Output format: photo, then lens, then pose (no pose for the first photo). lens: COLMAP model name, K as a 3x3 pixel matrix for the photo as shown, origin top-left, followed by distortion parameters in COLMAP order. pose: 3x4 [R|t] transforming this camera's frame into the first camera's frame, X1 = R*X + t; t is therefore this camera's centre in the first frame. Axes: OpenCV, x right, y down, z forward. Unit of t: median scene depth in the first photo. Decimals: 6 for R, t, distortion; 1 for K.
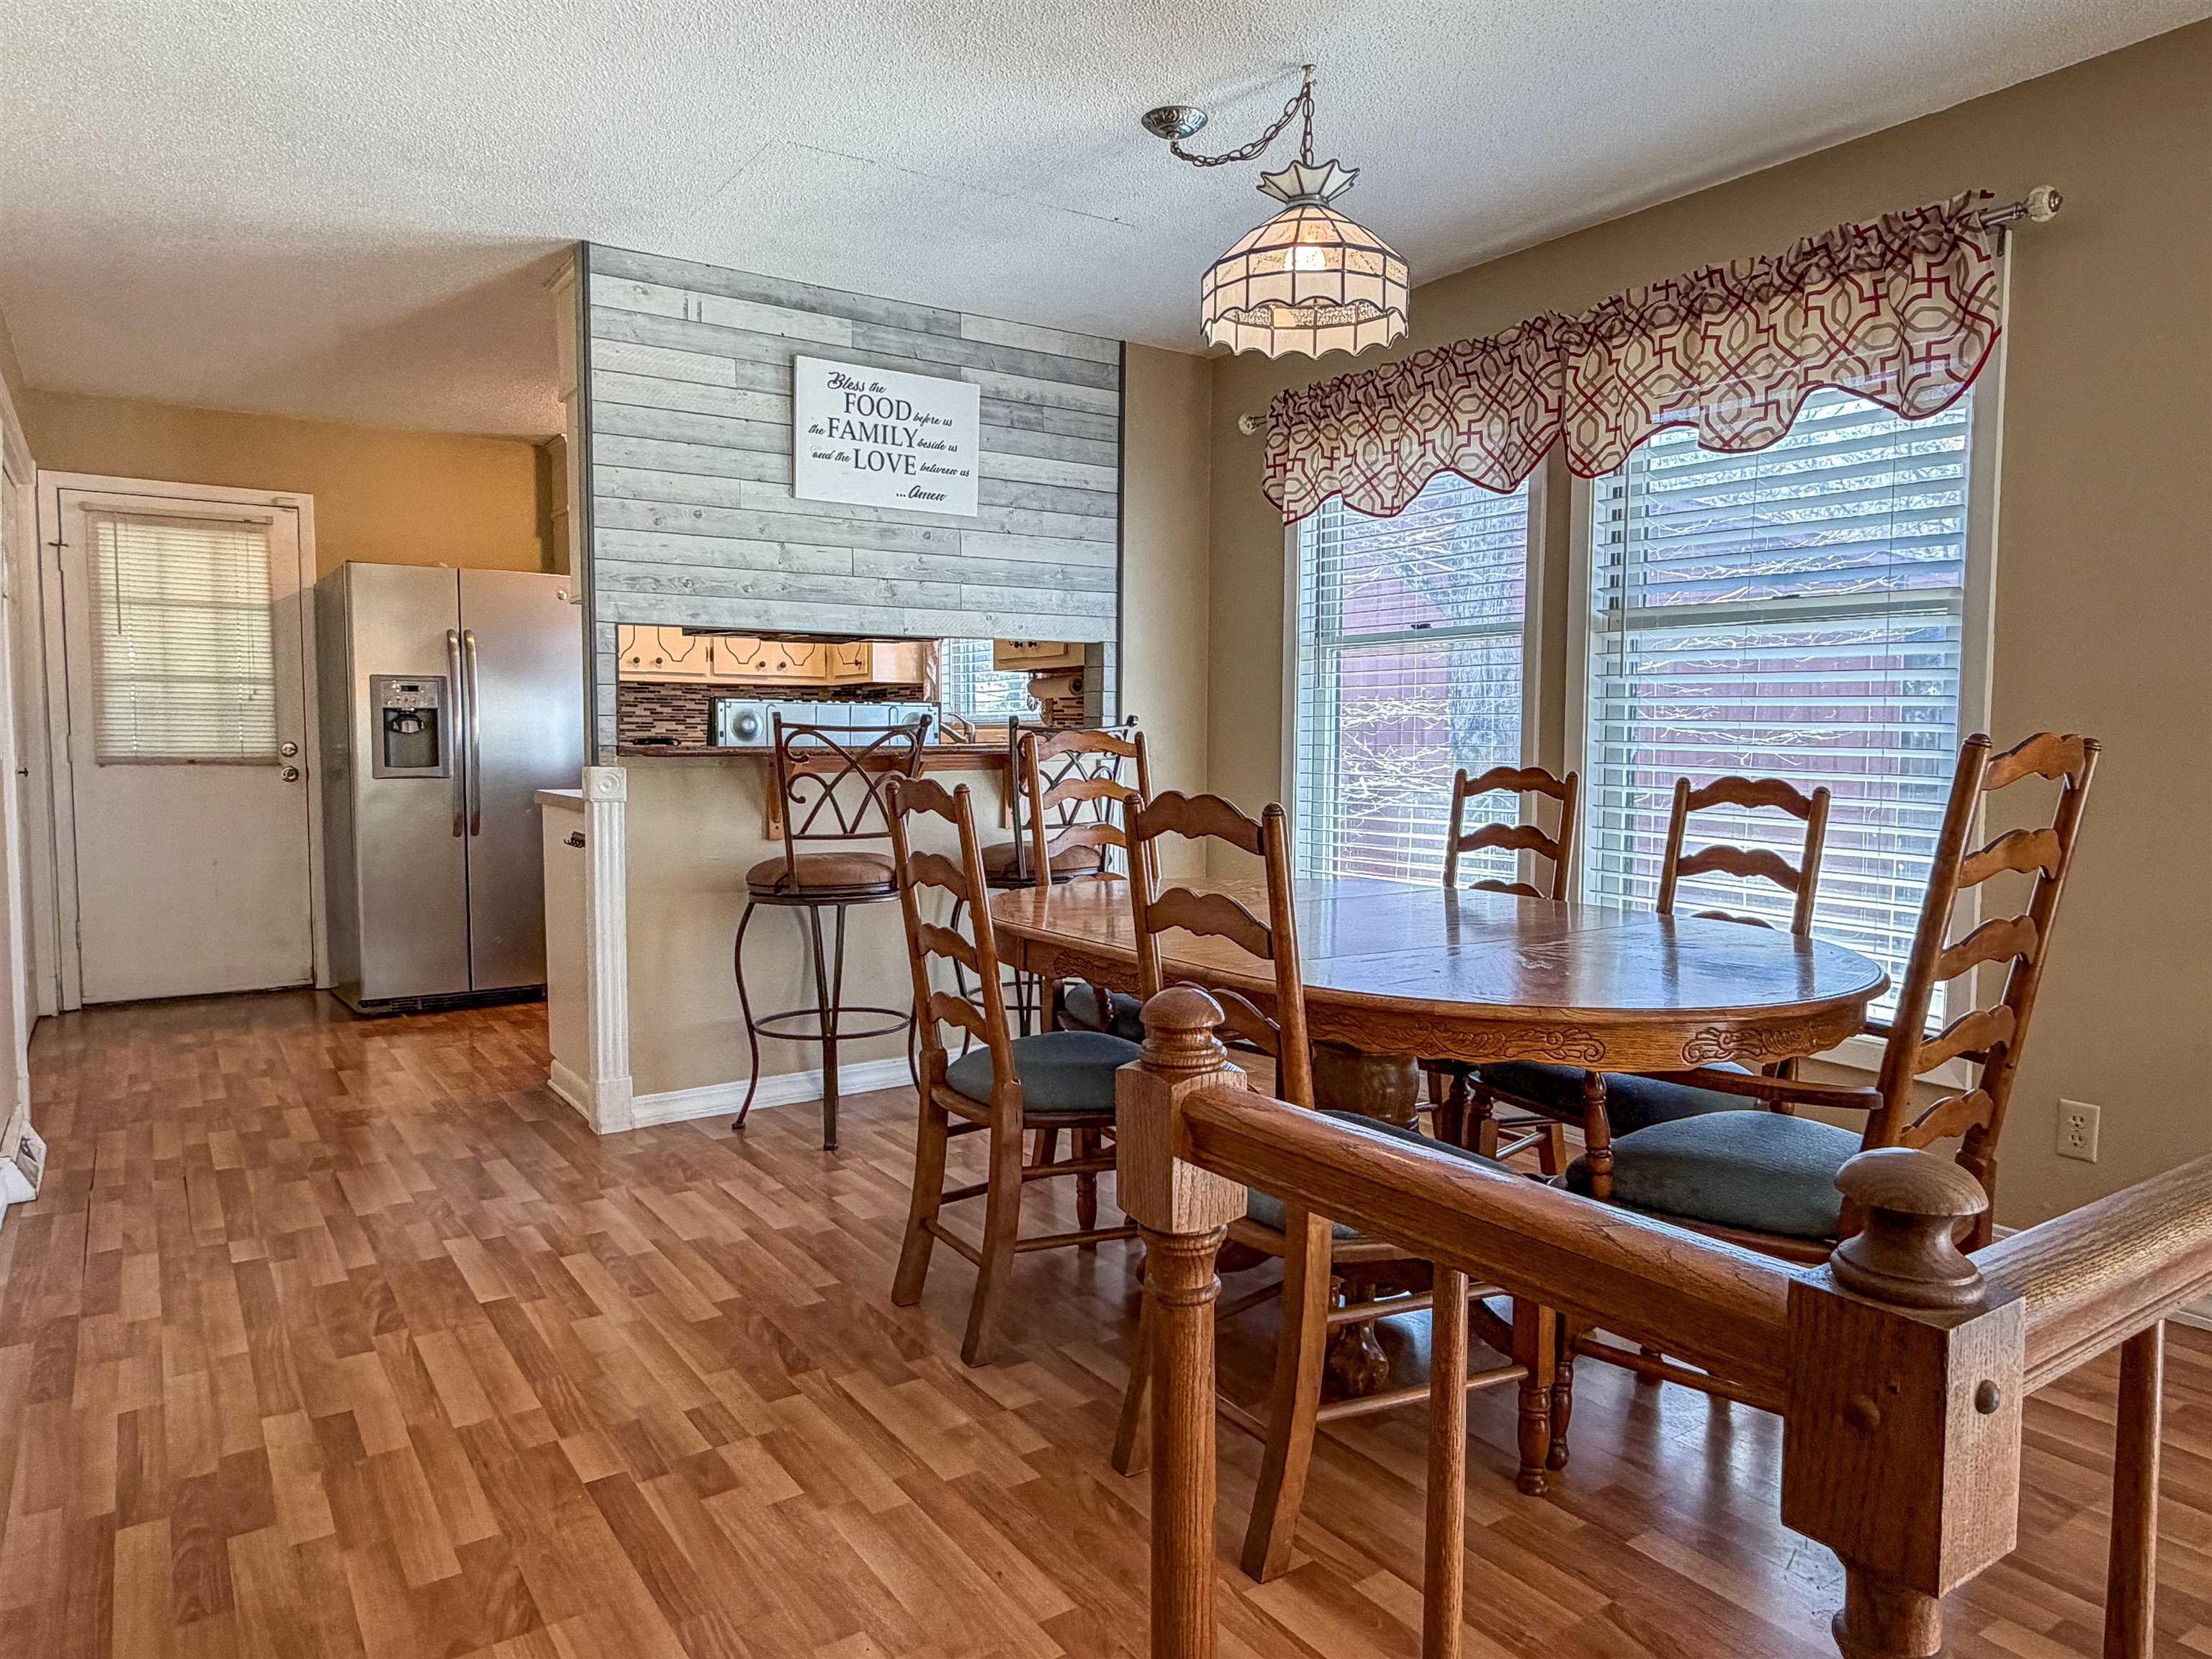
lens RADIAL K [[1437.6, 0, 1106.0], [0, 1437.6, 829.5], [0, 0, 1]] dist [-0.005889, 0.001190]
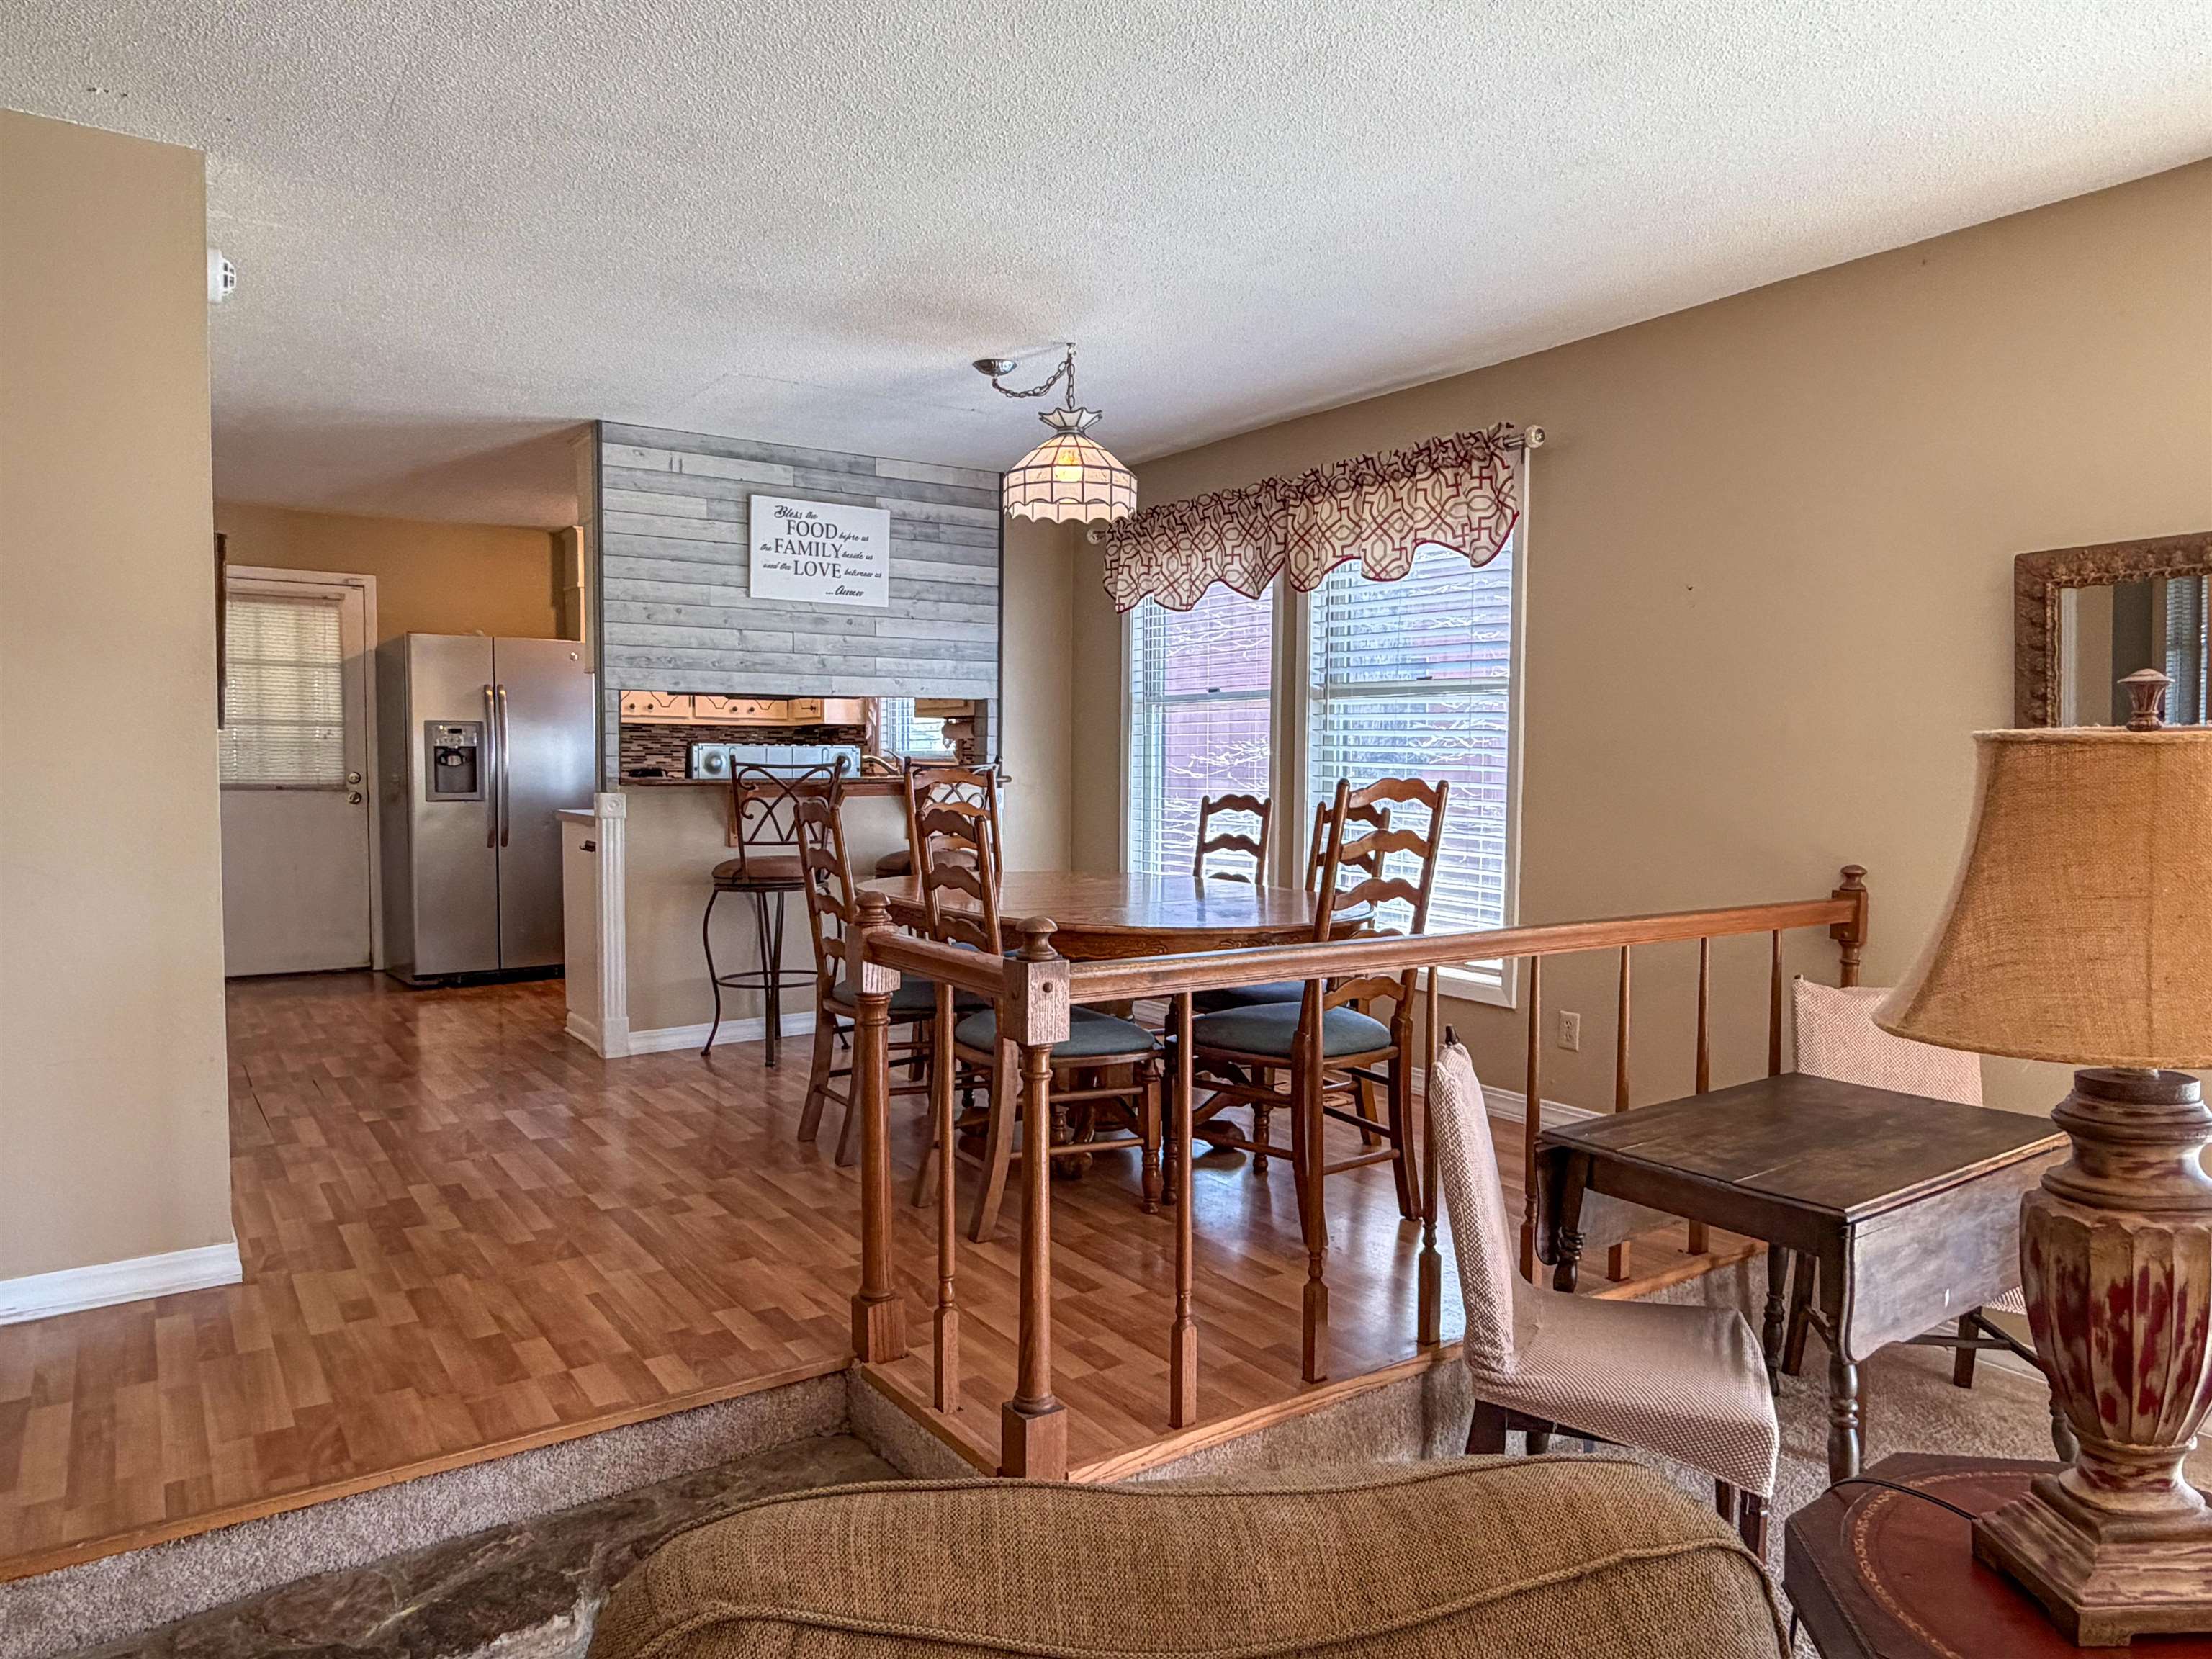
lens RADIAL K [[1437.6, 0, 1106.0], [0, 1437.6, 829.5], [0, 0, 1]] dist [-0.005889, 0.001190]
pose [[0.999985, 0.001316, 0.005347, 0.118841], [-0.001223, 0.999852, -0.017189, 0.014343], [-0.005369, 0.017183, 0.999838, -0.377618]]
